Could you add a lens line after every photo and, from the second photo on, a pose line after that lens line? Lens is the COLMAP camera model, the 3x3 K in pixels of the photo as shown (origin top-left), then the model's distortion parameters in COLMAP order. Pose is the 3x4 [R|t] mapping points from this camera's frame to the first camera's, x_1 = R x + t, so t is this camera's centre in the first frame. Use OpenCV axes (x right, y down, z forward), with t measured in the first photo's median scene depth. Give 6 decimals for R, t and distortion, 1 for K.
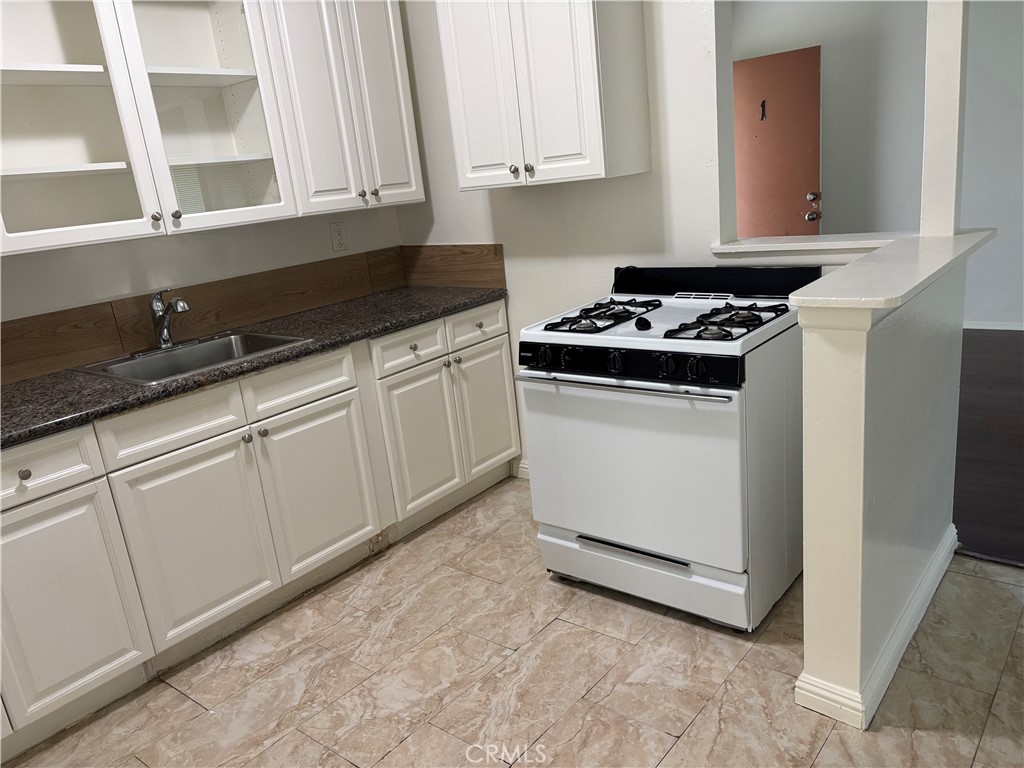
lens RADIAL K [[766.2, 0, 516.9], [0, 766.2, 387.1], [0, 0, 1]] dist [0.022127, -0.028760]
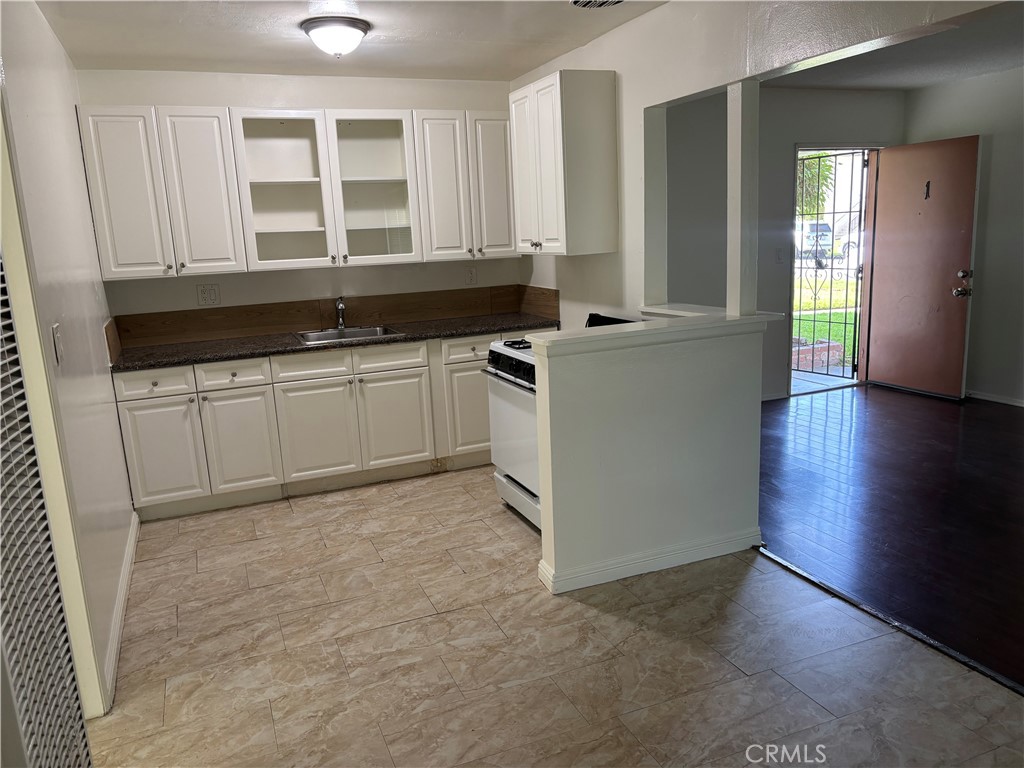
lens RADIAL K [[766.2, 0, 546.5], [0, 766.2, 387.6], [0, 0, 1]] dist [0.022127, -0.028760]
pose [[0.886793, 0.156230, -0.434961, 0.827154], [-0.171728, 0.985137, 0.003725, -0.005400], [0.429078, 0.071391, 0.900442, -0.421187]]
